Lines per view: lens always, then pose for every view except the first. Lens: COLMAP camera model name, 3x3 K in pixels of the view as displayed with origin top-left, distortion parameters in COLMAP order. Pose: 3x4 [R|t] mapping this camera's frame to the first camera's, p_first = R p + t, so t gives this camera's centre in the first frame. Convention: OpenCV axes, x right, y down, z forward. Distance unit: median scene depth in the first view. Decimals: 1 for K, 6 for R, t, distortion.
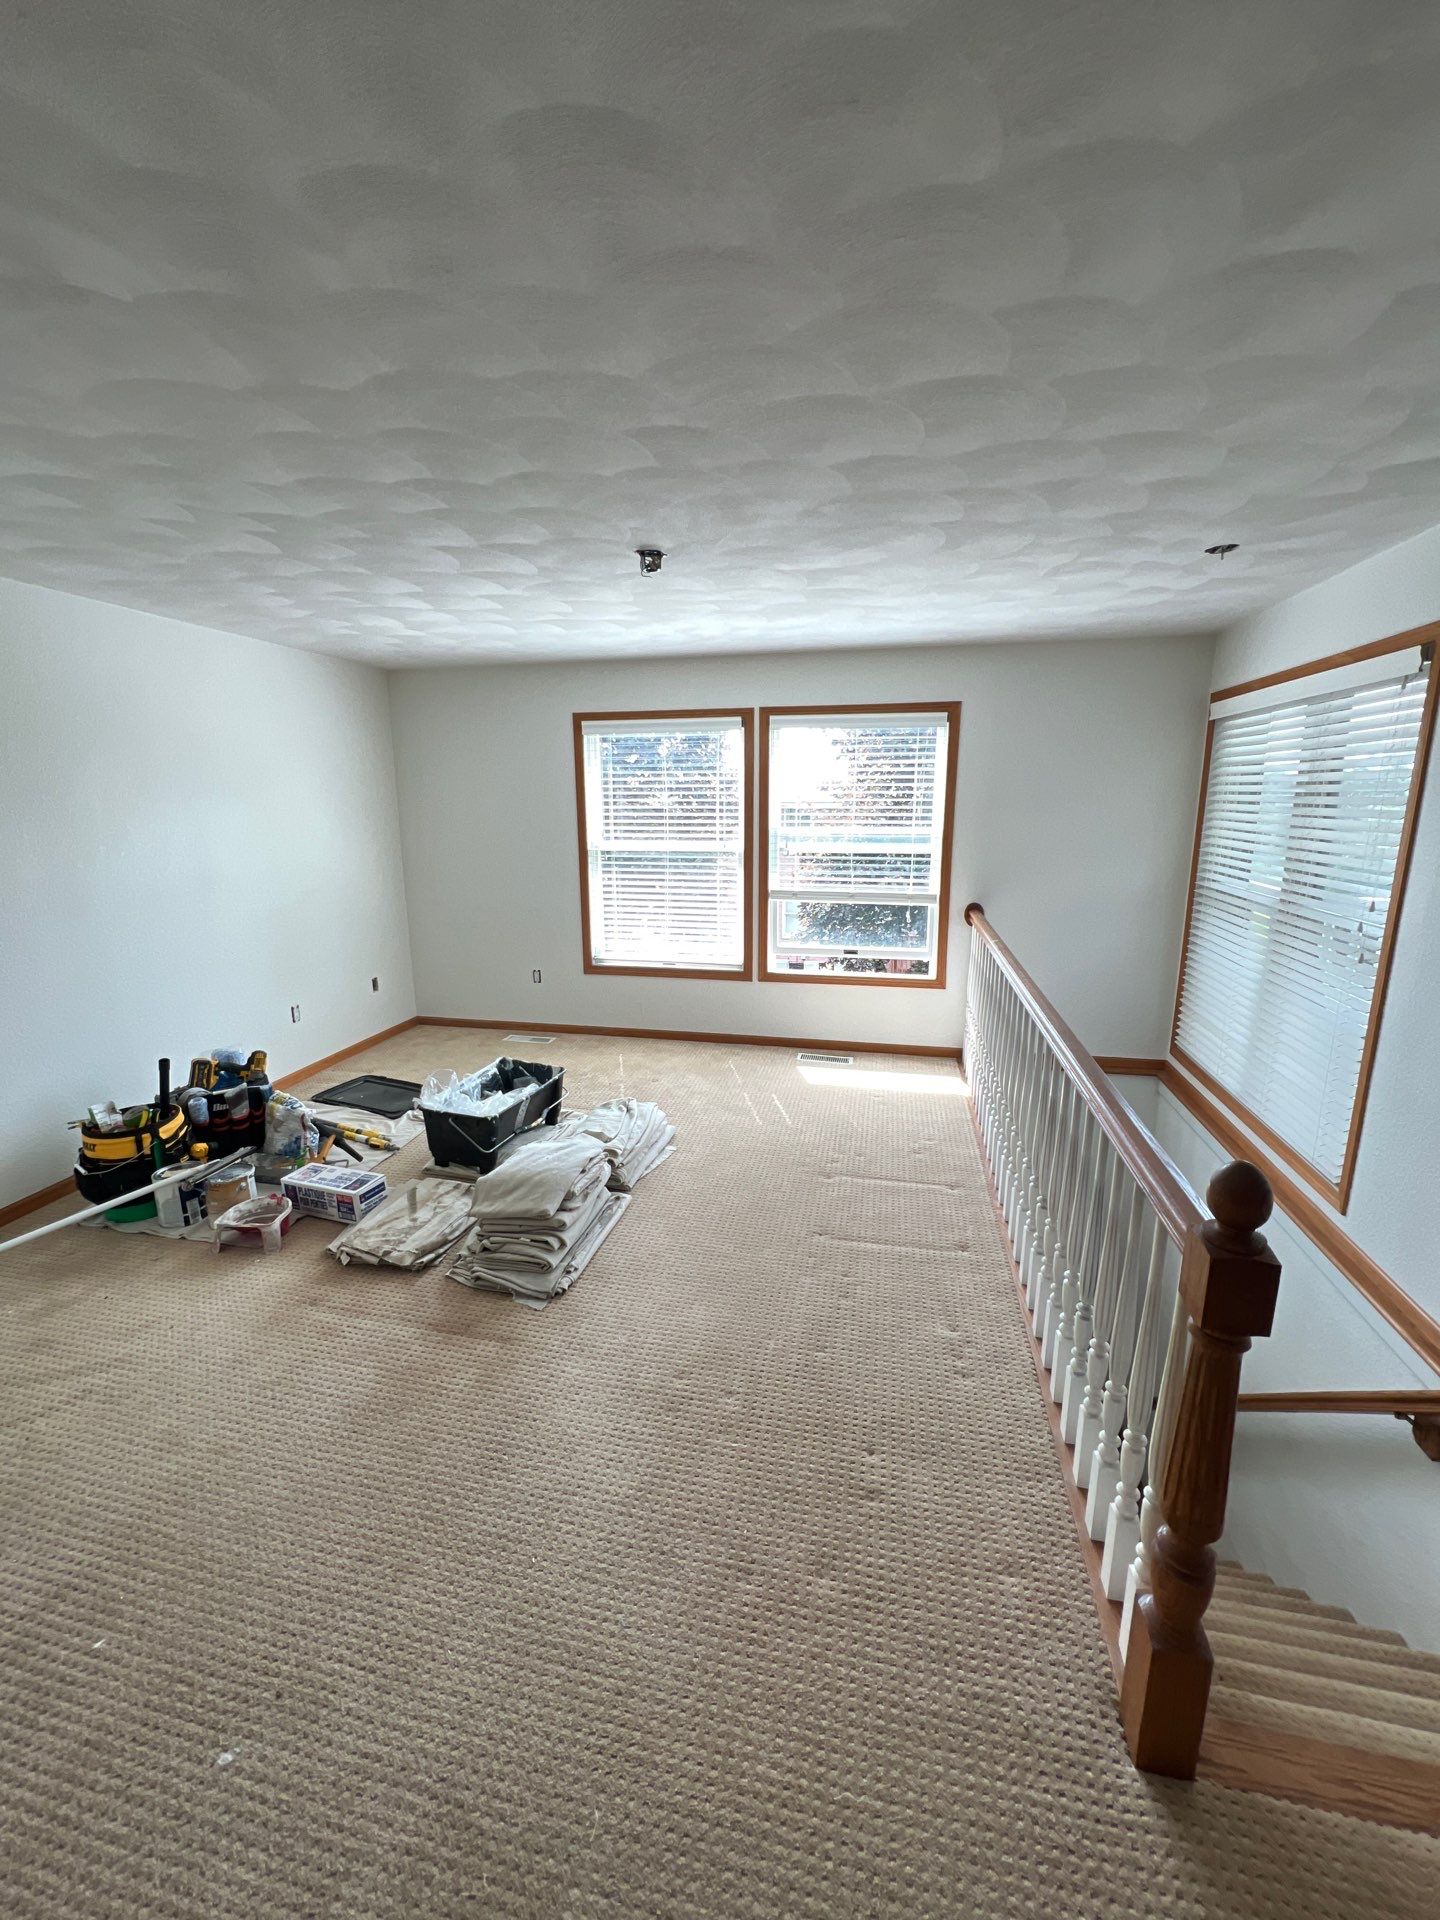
lens RADIAL K [[763.7, 0, 726.6], [0, 763.7, 957.3], [0, 0, 1]] dist [-0.003088, 0.000997]
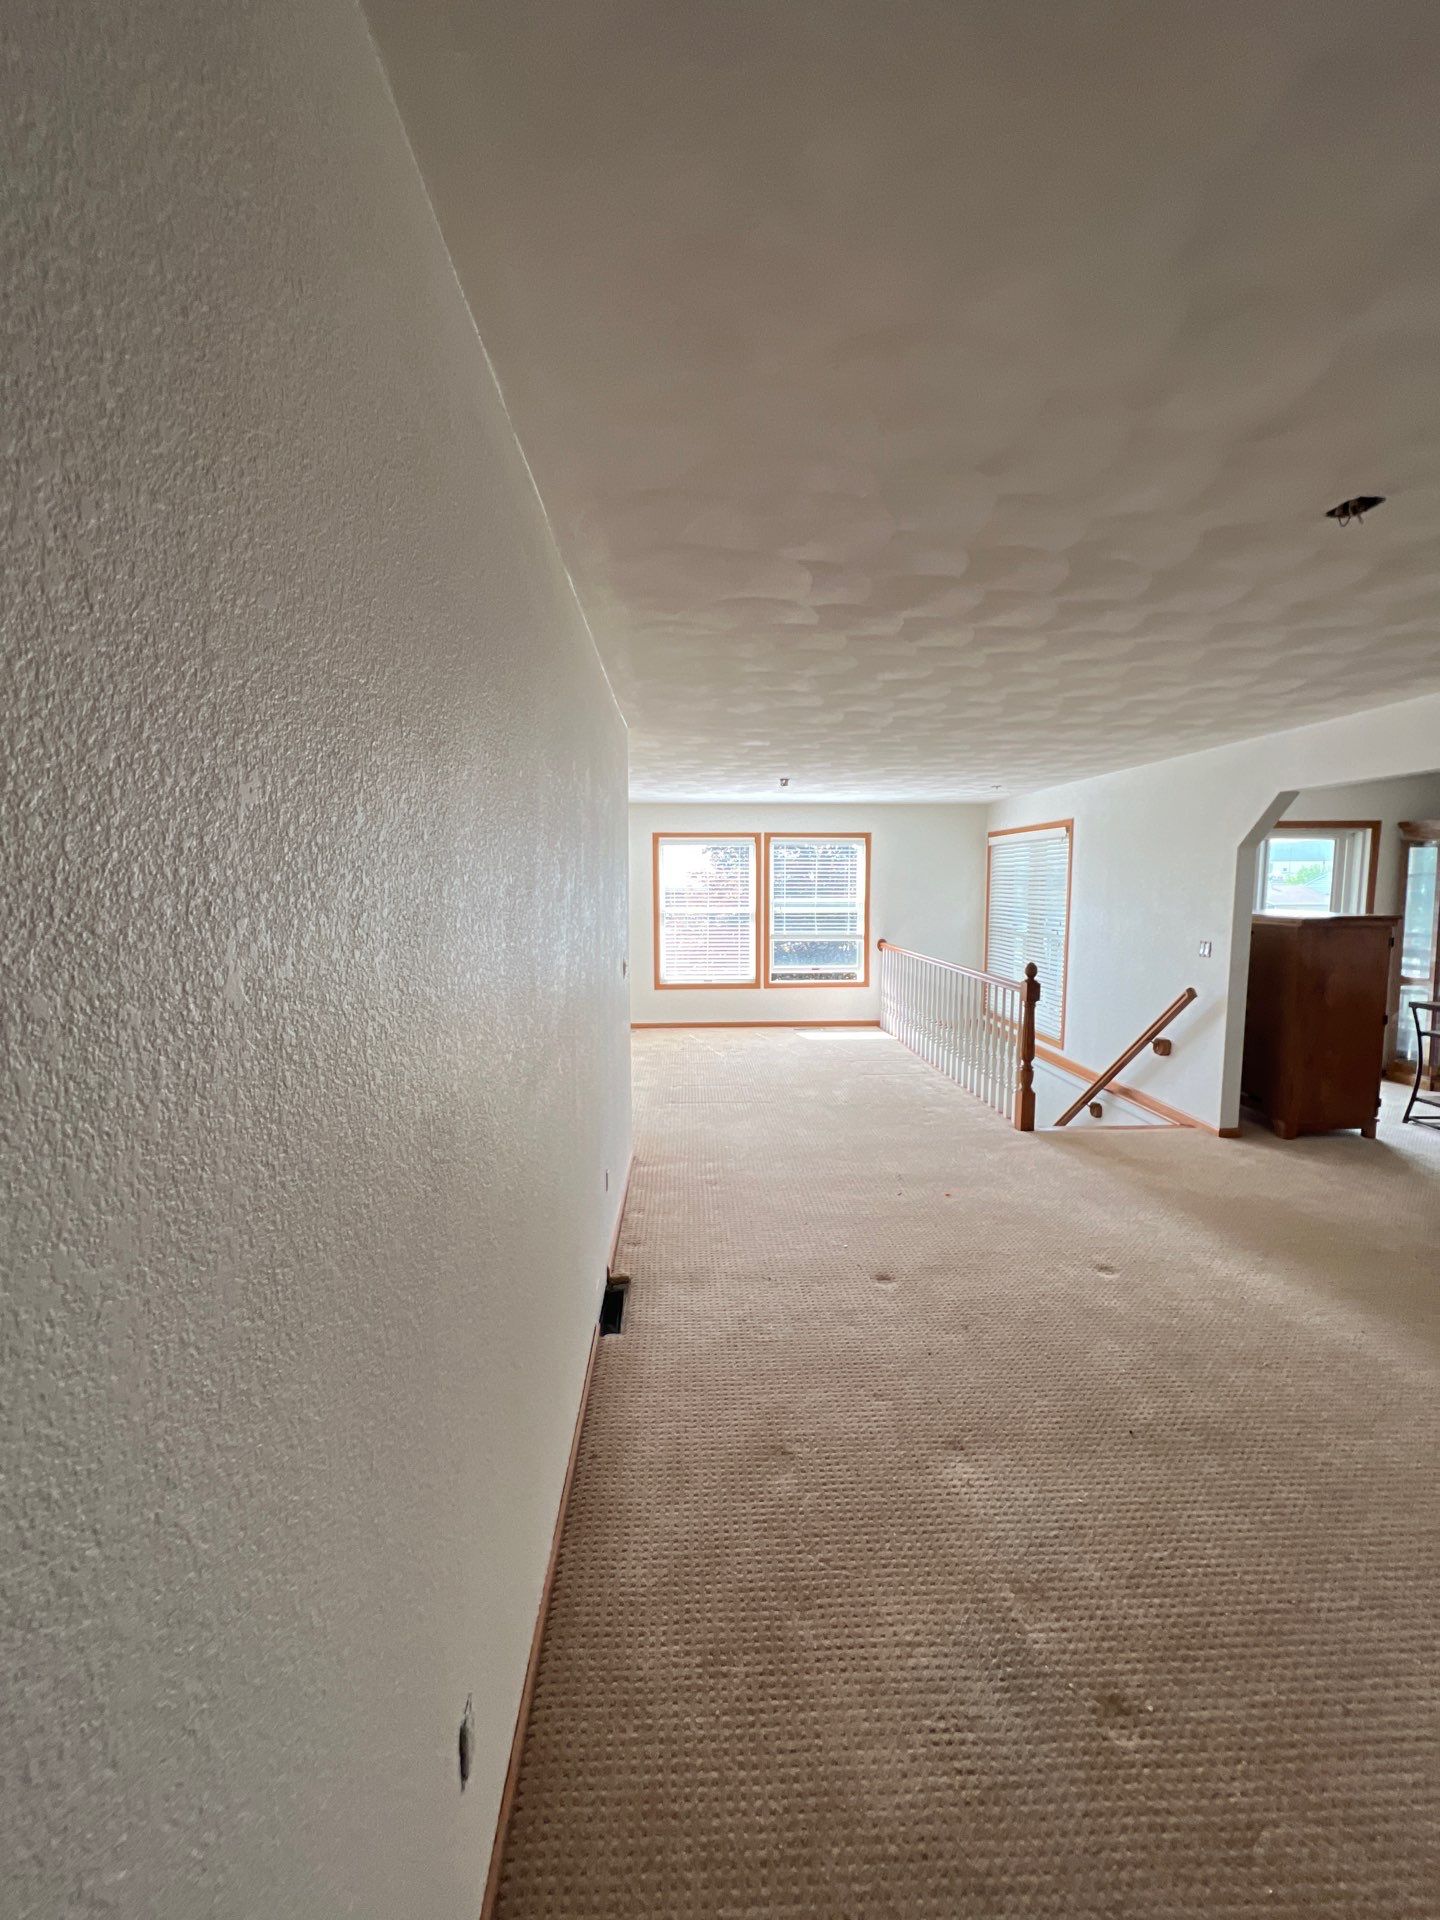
lens RADIAL K [[763.7, 0, 719.6], [0, 763.7, 962.4], [0, 0, 1]] dist [-0.003088, 0.000997]
pose [[0.967160, -0.023623, 0.253069, -0.520867], [0.049959, 0.993917, -0.098150, 0.146550], [-0.249211, 0.107570, 0.962457, -0.669059]]
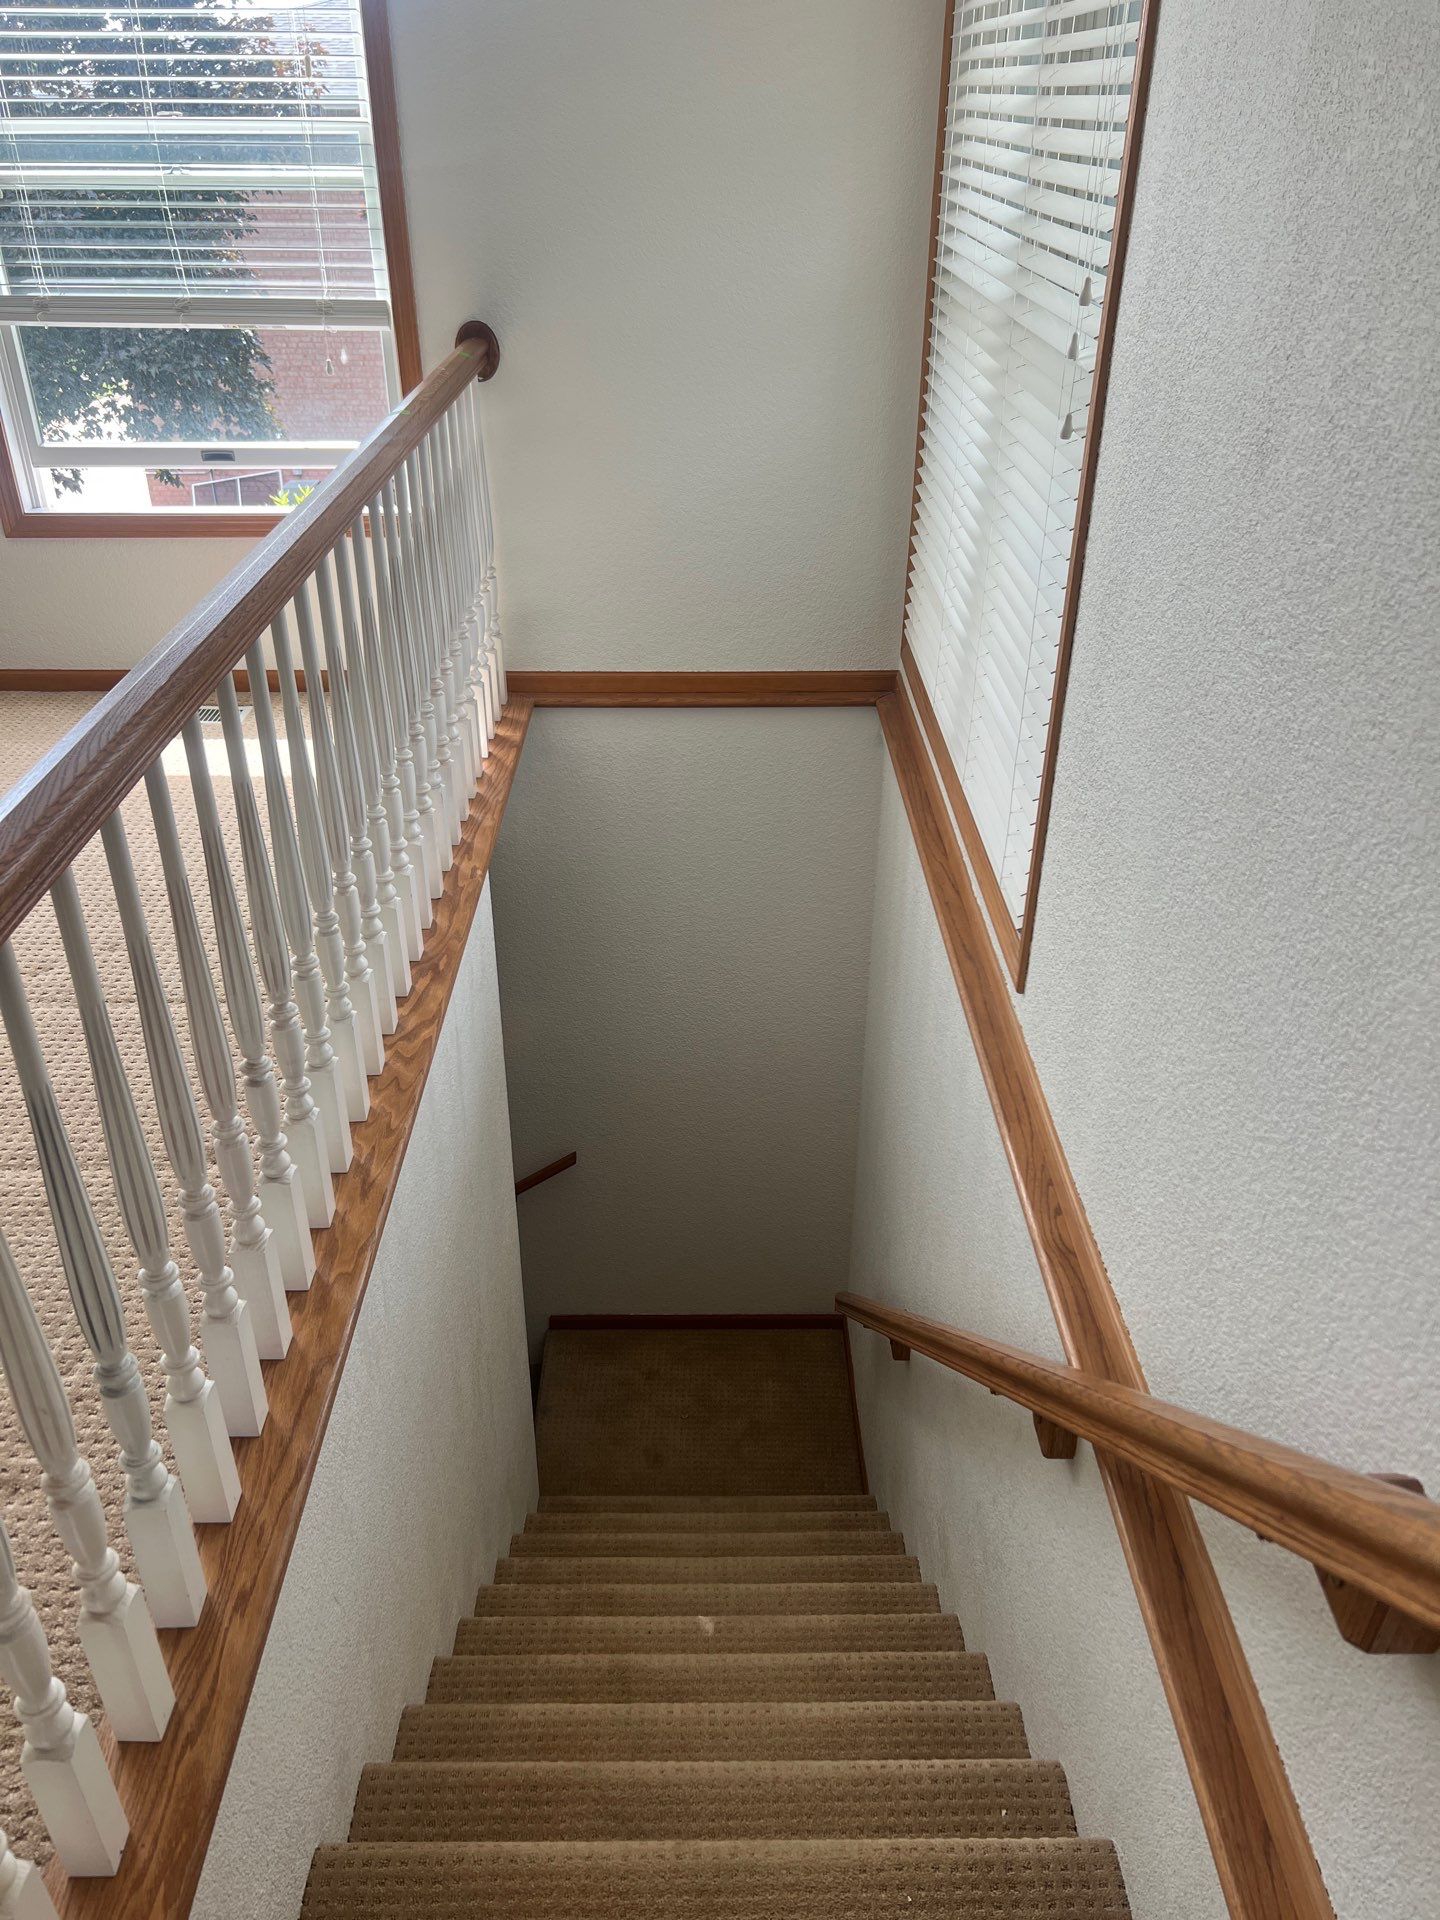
lens RADIAL K [[1430.5, 0, 715.8], [0, 1430.5, 967.1], [0, 0, 1]] dist [0.044977, -0.052874]
pose [[0.978113, -0.104294, 0.180050, 0.272973], [0.039285, 0.942313, 0.332421, 0.006164], [-0.204333, -0.318072, 0.925785, 0.118718]]
